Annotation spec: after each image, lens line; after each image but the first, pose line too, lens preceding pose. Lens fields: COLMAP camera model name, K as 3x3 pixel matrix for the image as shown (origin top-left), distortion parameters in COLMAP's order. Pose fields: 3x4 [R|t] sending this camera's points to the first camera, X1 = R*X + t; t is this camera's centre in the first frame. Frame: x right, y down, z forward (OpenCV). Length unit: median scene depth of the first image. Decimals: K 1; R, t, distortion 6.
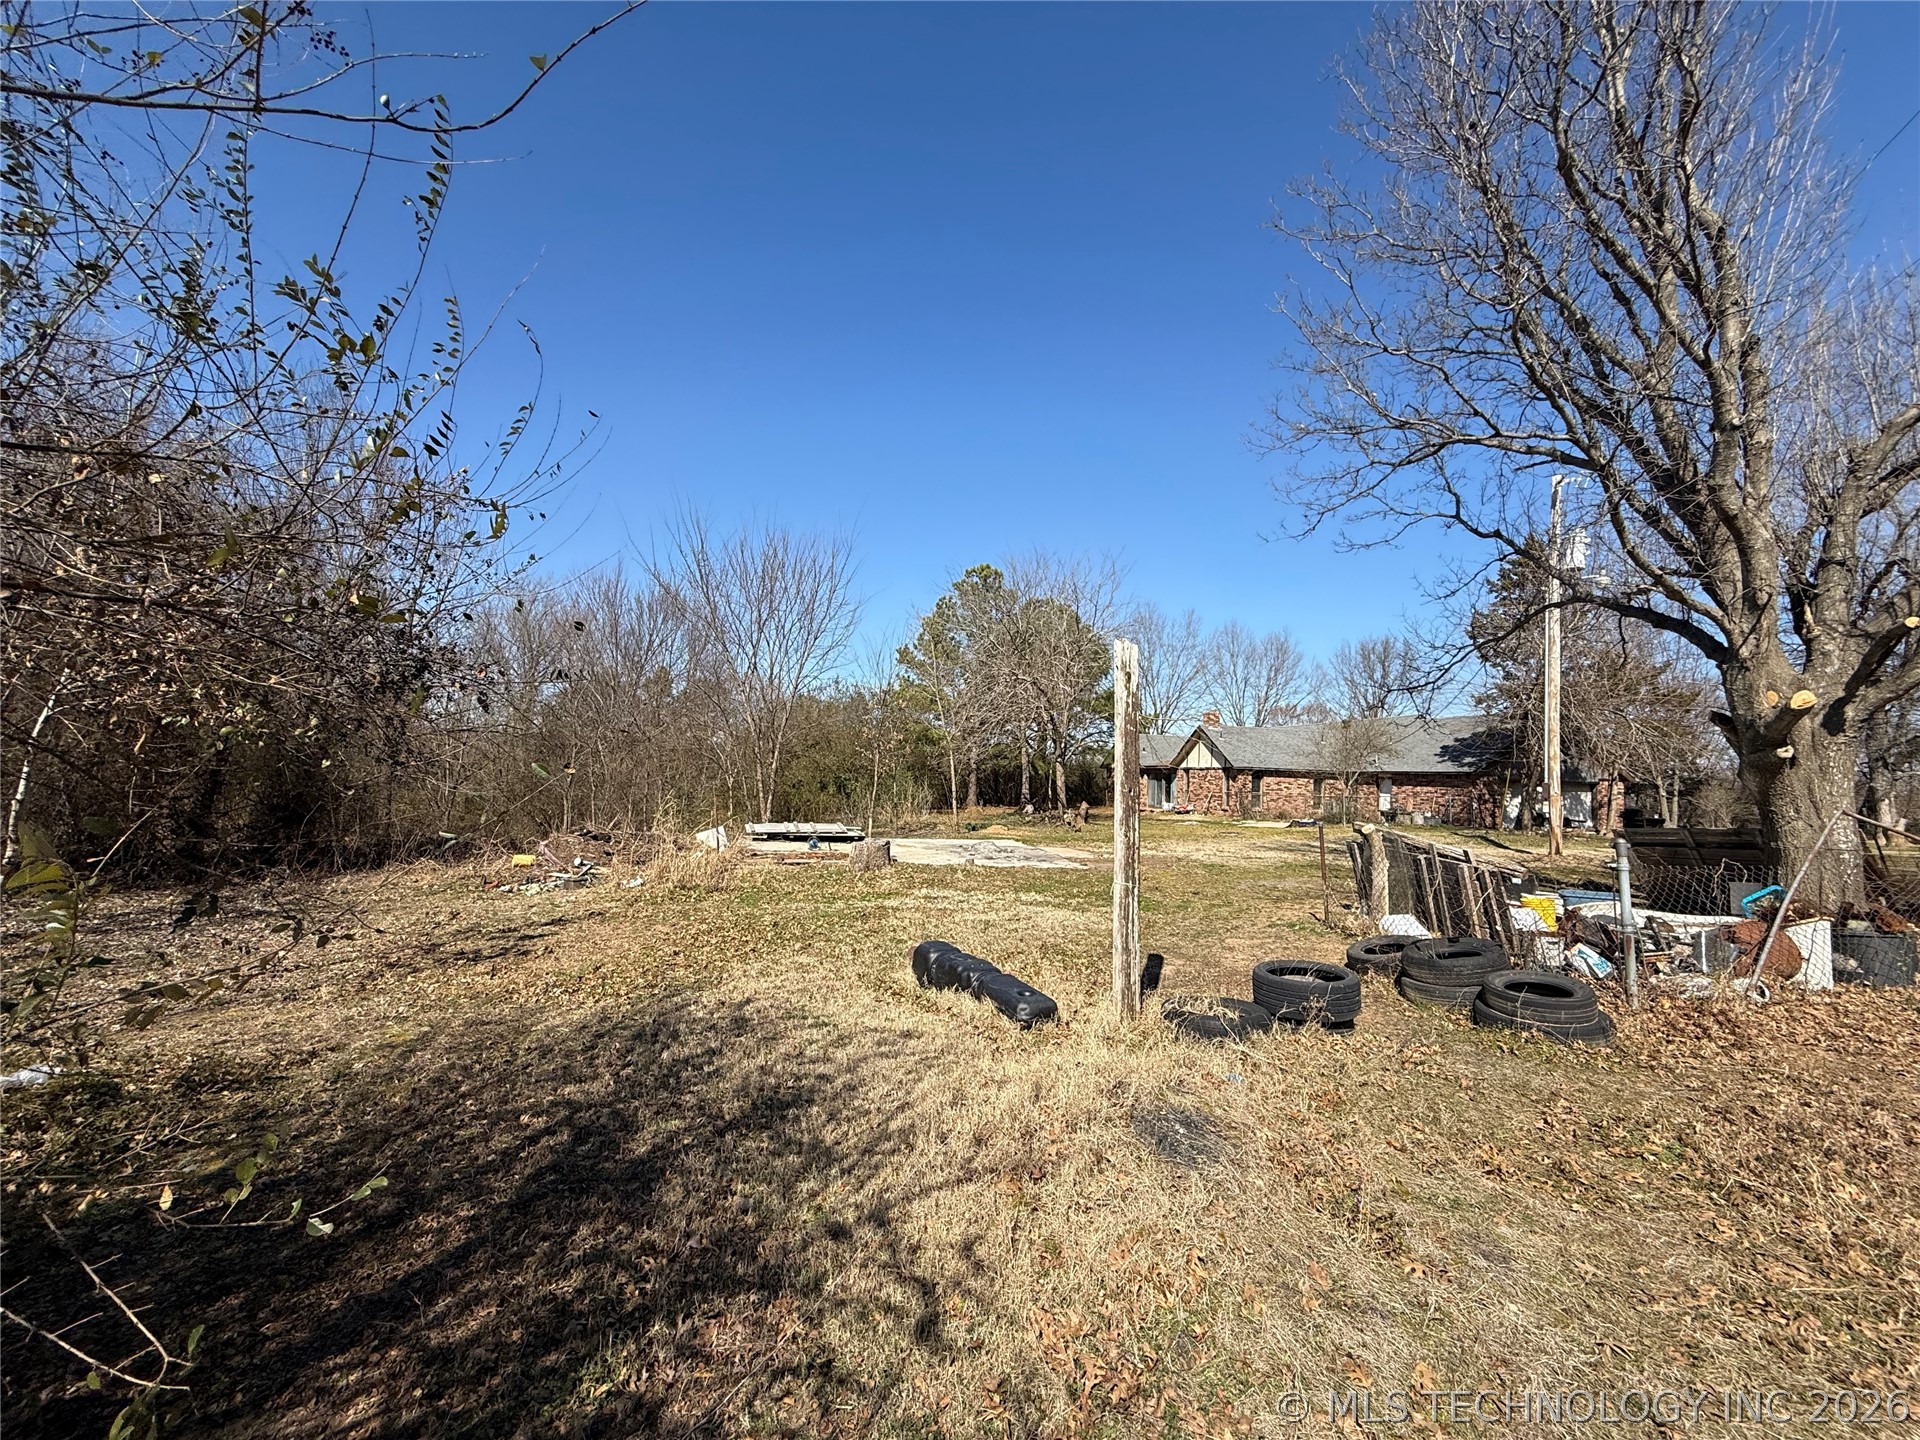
lens RADIAL K [[762.0, 0, 952.5], [0, 762.0, 720.4], [0, 0, 1]] dist [0.000038, -0.000126]
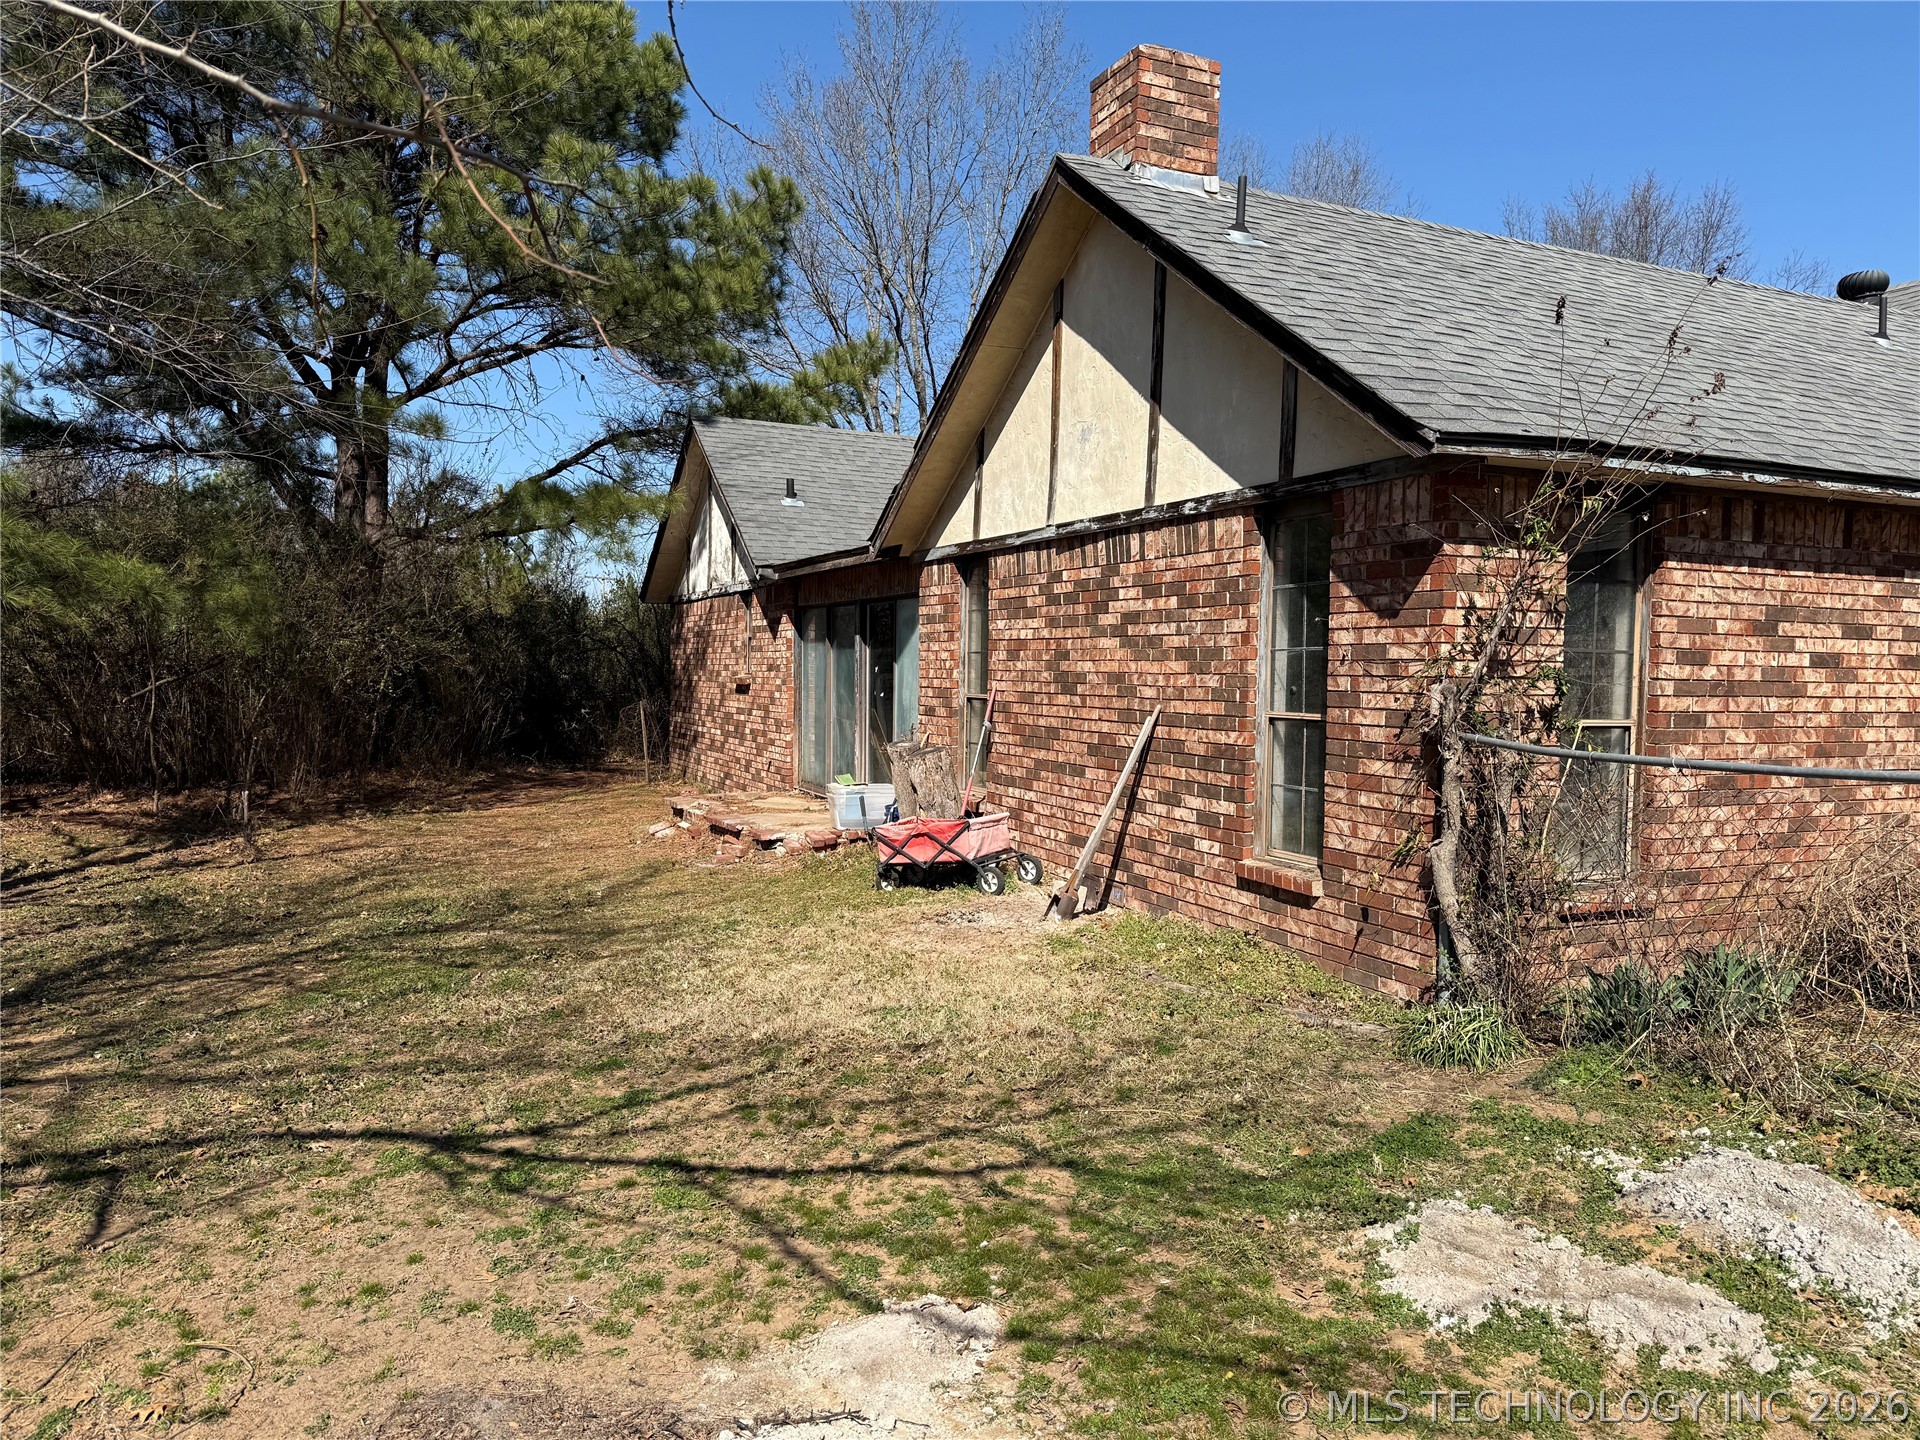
lens RADIAL K [[1351.0, 0, 947.6], [0, 1351.0, 723.1], [0, 0, 1]] dist [0.038974, -0.057018]
pose [[0.975888, -0.004299, 0.218228, 0.265795], [-0.019816, 0.993932, 0.108195, 0.073623], [-0.217369, -0.109911, 0.969882, 0.807278]]
